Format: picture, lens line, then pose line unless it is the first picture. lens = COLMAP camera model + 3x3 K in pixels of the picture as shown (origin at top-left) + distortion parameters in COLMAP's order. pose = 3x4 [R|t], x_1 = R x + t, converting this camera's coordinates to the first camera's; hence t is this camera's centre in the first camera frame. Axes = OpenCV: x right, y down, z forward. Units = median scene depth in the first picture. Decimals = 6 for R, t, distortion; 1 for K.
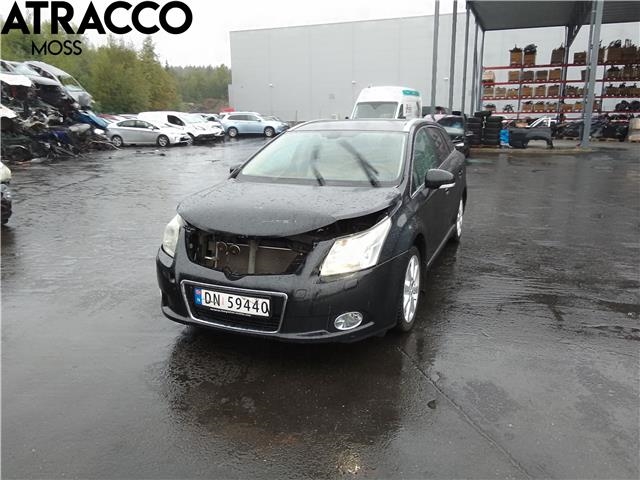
lens RADIAL K [[488.1, 0, 323.5], [0, 488.1, 239.9], [0, 0, 1]] dist [0.057275, -0.087232]
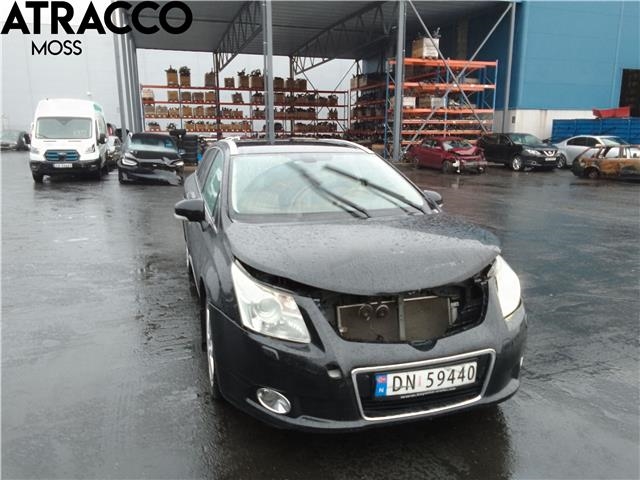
lens RADIAL K [[488.1, 0, 323.5], [0, 488.1, 239.9], [0, 0, 1]] dist [0.057275, -0.087232]
pose [[0.775177, -0.126978, 0.618852, -0.044269], [0.148157, 0.988812, 0.017304, -0.007332], [-0.614125, 0.078273, 0.785317, 0.027714]]
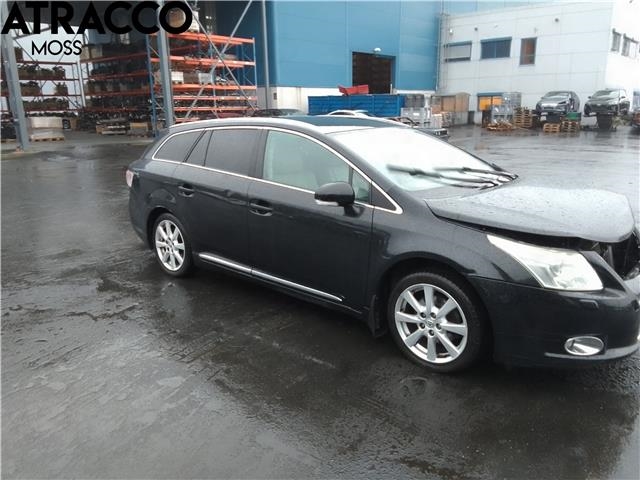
lens RADIAL K [[488.1, 0, 323.5], [0, 488.1, 239.9], [0, 0, 1]] dist [0.057275, -0.087232]
pose [[0.339419, -0.243169, 0.908660, -0.080569], [0.242118, 0.956043, 0.165409, -0.020196], [-0.908941, 0.163860, 0.383374, 0.078273]]
